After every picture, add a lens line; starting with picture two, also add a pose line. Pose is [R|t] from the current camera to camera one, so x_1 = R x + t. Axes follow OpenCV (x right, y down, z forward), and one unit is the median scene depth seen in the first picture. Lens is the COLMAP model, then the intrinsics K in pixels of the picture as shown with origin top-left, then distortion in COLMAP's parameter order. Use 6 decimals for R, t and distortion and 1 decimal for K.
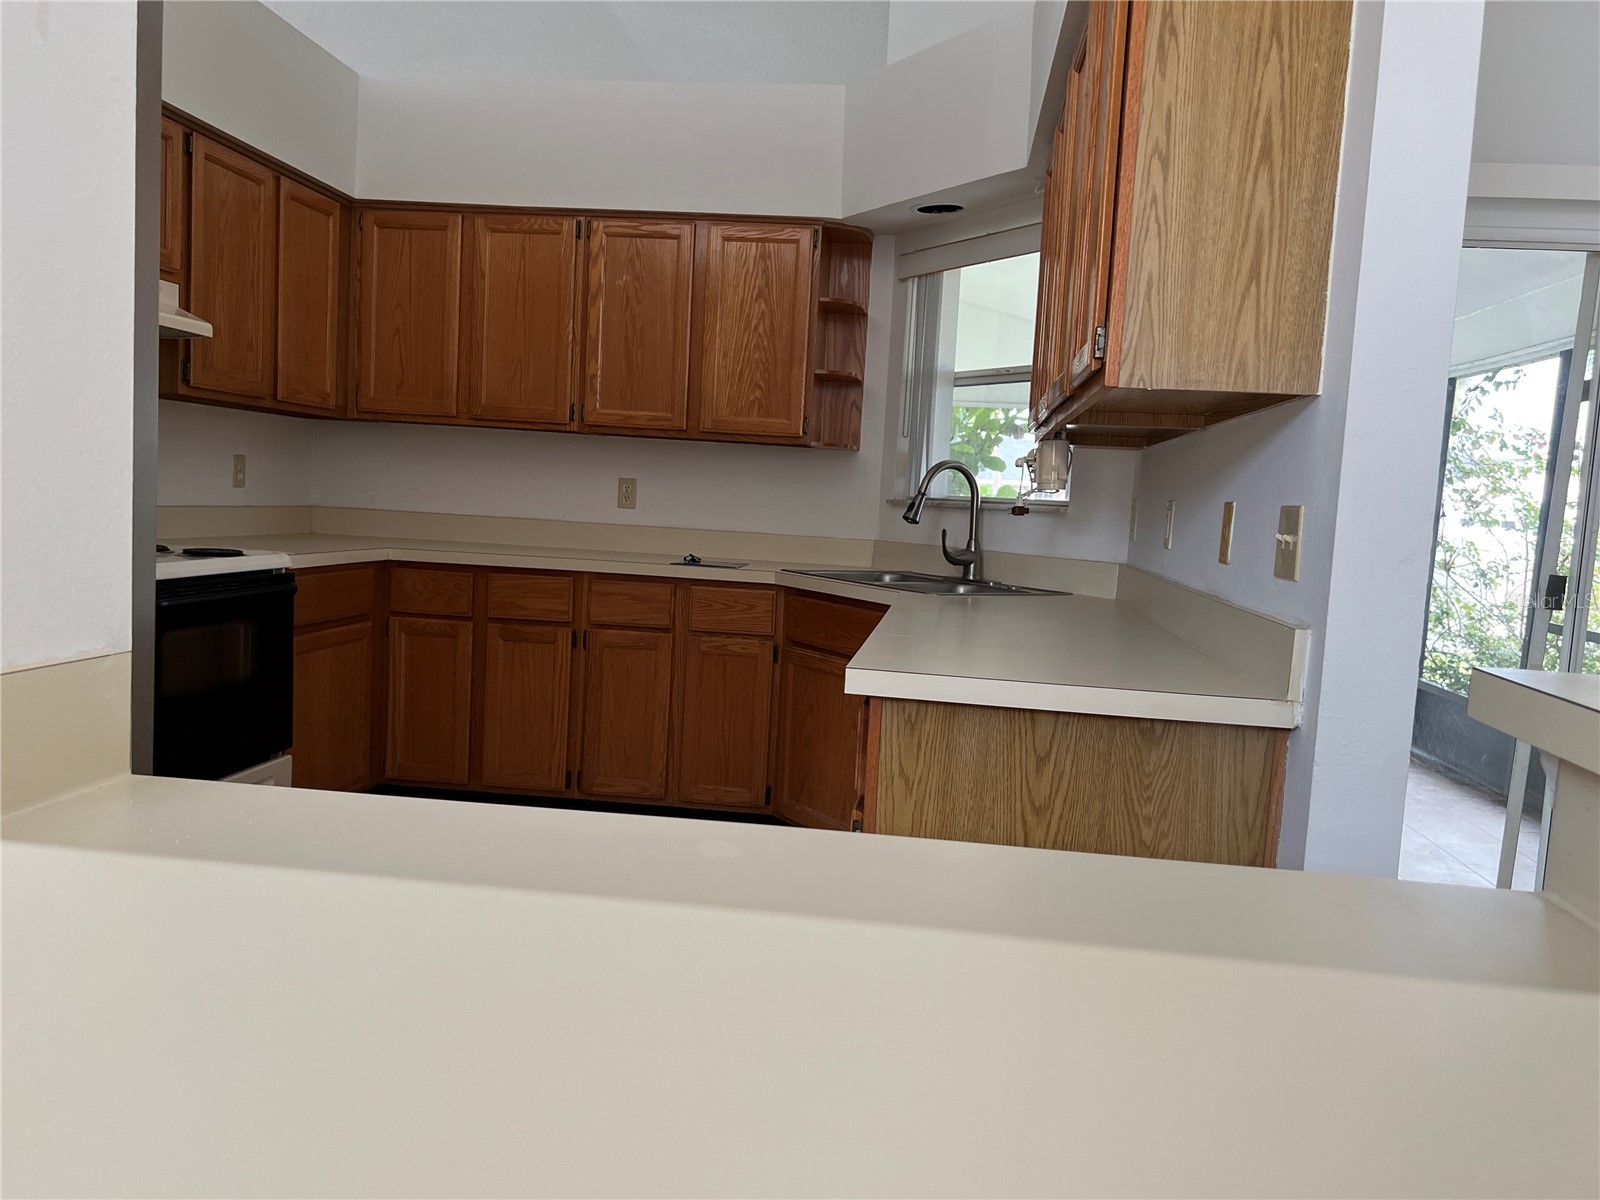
lens RADIAL K [[1199.6, 0, 800.0], [0, 1199.6, 600.0], [0, 0, 1]] dist [0.066068, -0.001410]
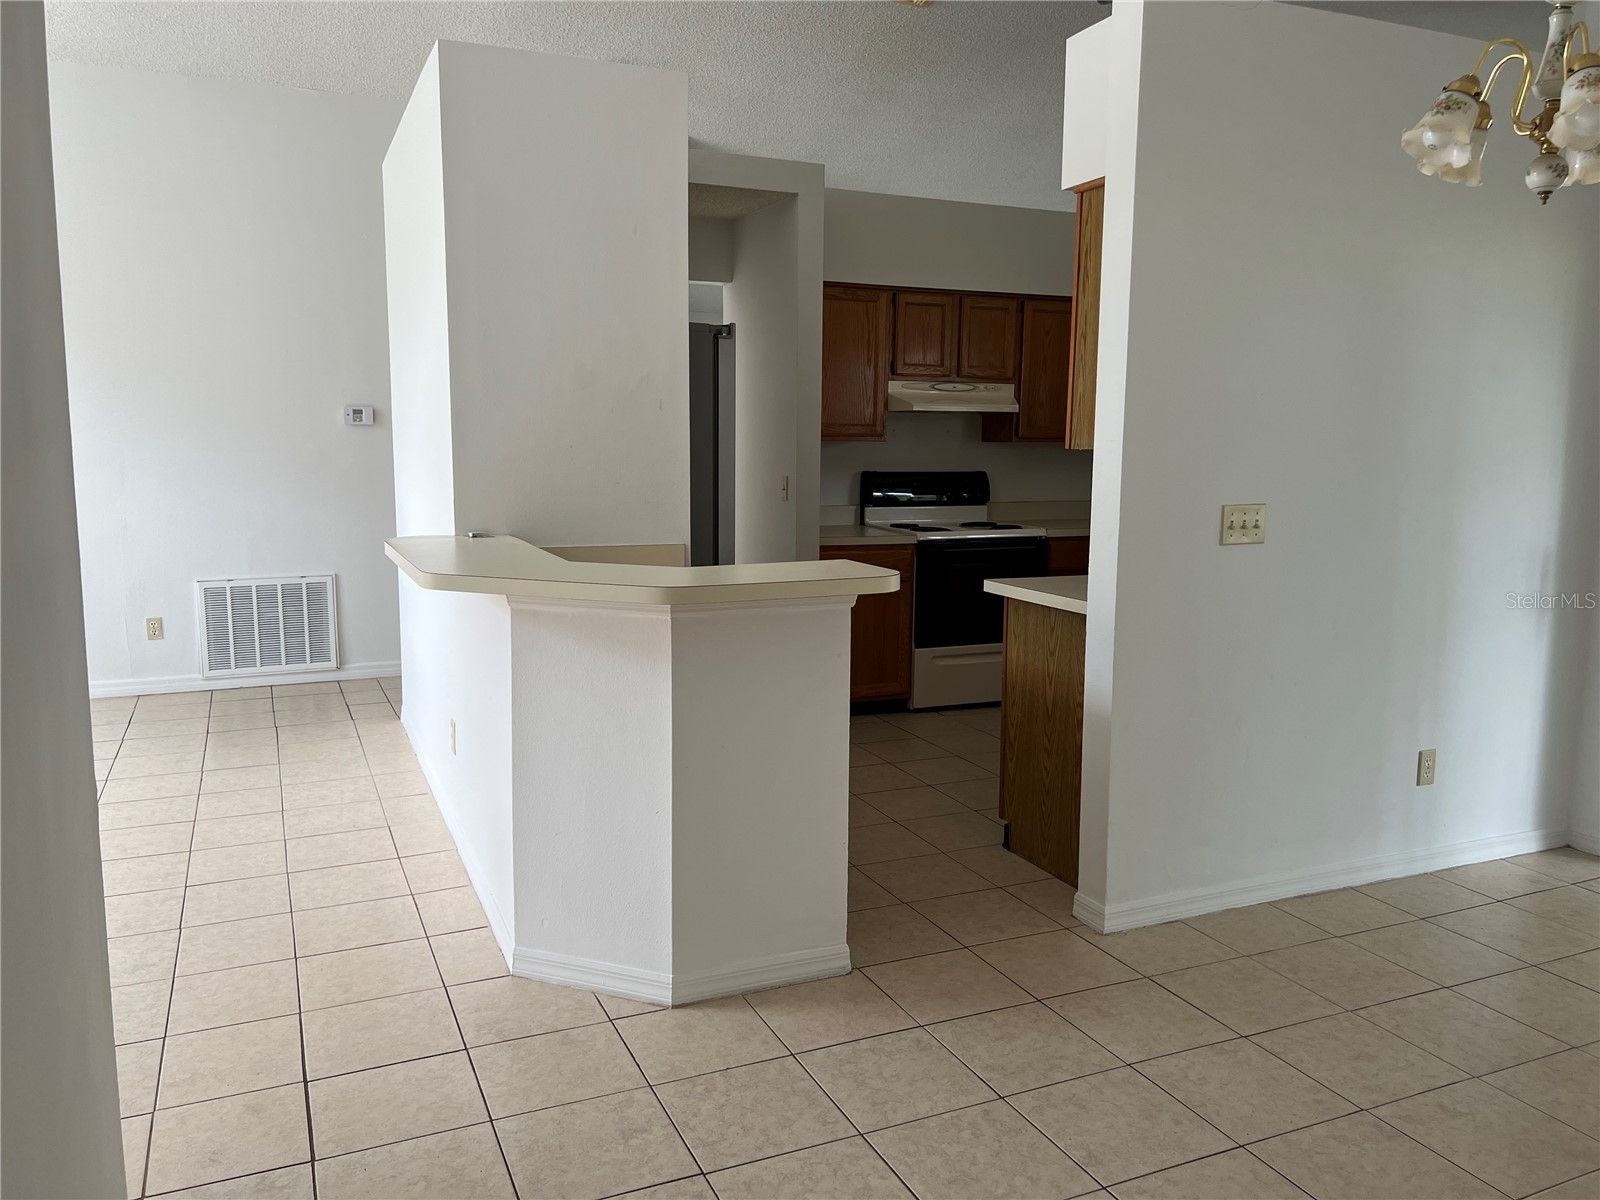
lens RADIAL K [[1195.8, 0, 800.0], [0, 1195.8, 600.0], [0, 0, 1]] dist [-0.001449, -0.001894]
pose [[0.527626, 0.065562, -0.846943, 1.687105], [-0.050900, 0.997666, 0.045519, 0.010150], [0.847950, 0.019092, 0.529732, -0.448767]]
